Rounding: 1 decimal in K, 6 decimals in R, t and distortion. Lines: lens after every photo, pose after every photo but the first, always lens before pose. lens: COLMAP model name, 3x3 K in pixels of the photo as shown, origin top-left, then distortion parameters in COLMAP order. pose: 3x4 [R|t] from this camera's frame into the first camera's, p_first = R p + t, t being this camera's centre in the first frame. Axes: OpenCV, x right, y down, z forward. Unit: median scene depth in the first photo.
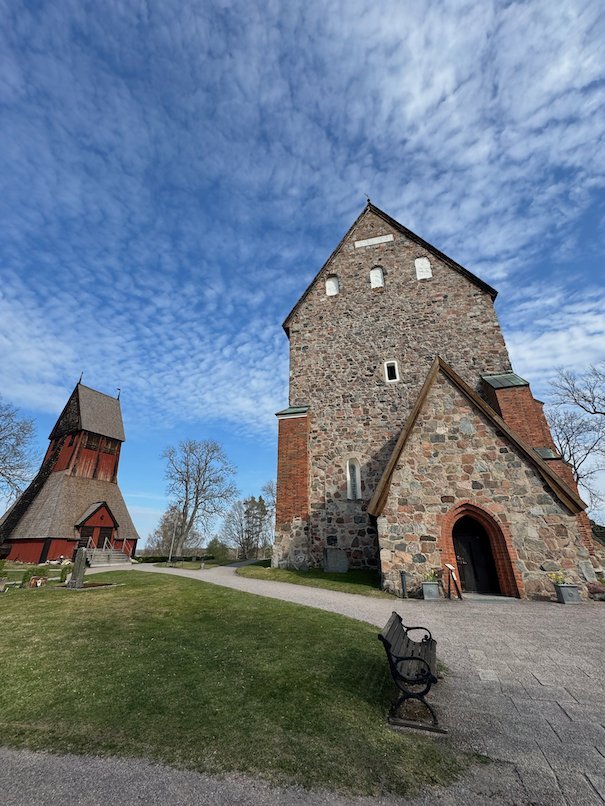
lens RADIAL K [[316.7, 0, 302.5], [0, 316.7, 403.0], [0, 0, 1]] dist [-0.001043, -0.000069]
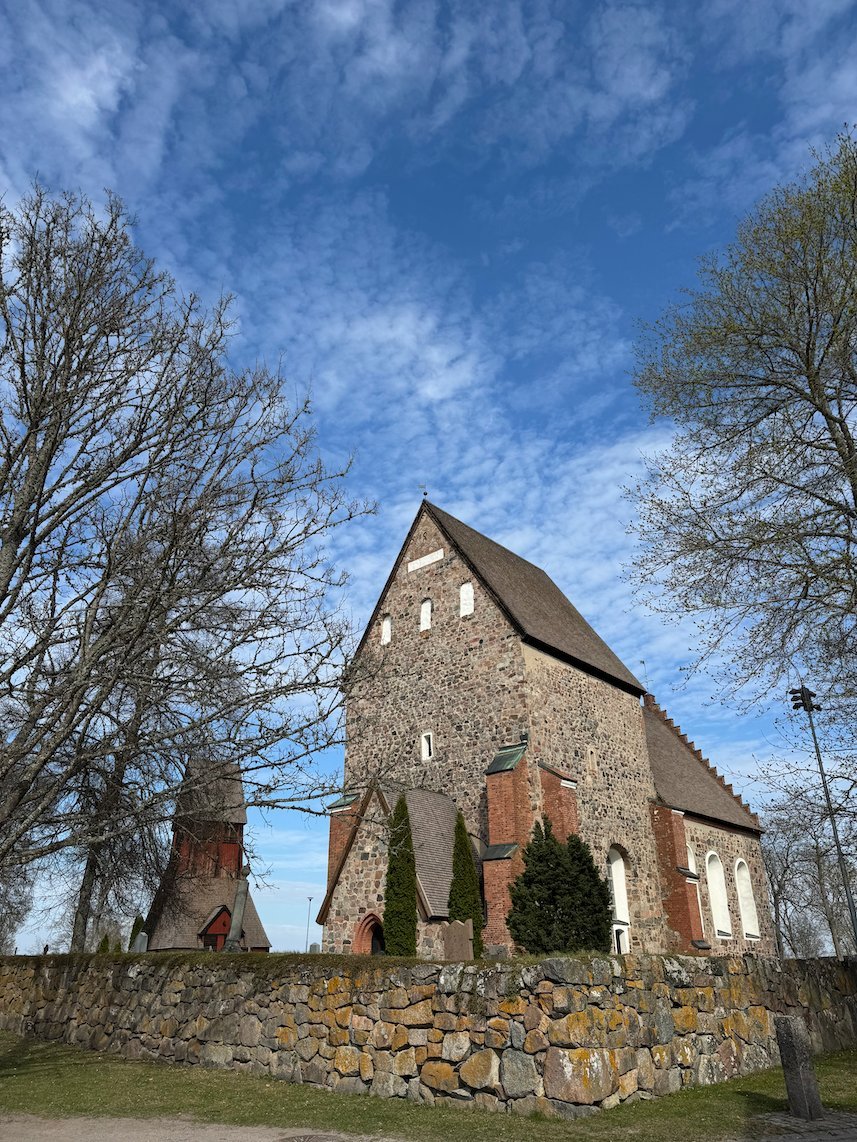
lens RADIAL K [[785.9, 0, 428.5], [0, 785.9, 571.0], [0, 0, 1]] dist [0.099534, -0.000472]
pose [[0.883093, -0.210950, -0.419103, 1.282298], [0.201347, 0.977185, -0.067593, -0.418395], [0.423799, -0.024694, 0.905419, -0.977821]]
